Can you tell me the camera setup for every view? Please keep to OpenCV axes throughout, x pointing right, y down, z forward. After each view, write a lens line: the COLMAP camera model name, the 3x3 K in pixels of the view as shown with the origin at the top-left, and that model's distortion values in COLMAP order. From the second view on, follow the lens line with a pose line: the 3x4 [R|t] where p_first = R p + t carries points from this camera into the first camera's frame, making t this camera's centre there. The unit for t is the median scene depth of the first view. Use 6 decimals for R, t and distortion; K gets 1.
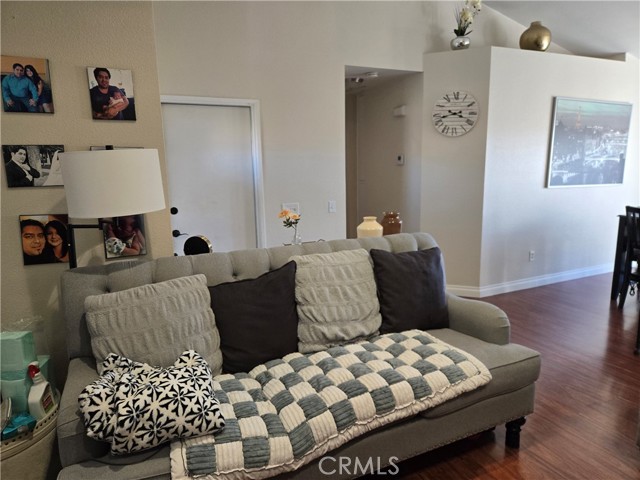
lens RADIAL K [[431.9, 0, 320.2], [0, 431.9, 239.9], [0, 0, 1]] dist [0.052231, -0.020230]
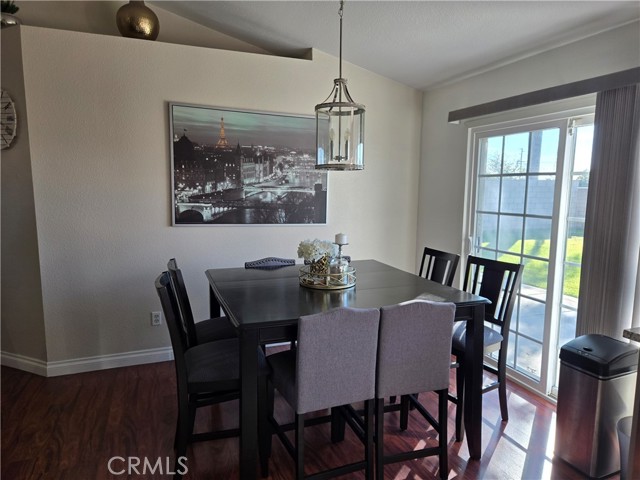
lens RADIAL K [[431.9, 0, 321.0], [0, 431.9, 241.1], [0, 0, 1]] dist [0.052231, -0.020230]
pose [[0.995570, 0.048469, -0.080568, 0.789636], [-0.050451, 0.998468, -0.022743, -0.087064], [0.079342, 0.026707, 0.996490, 0.288626]]
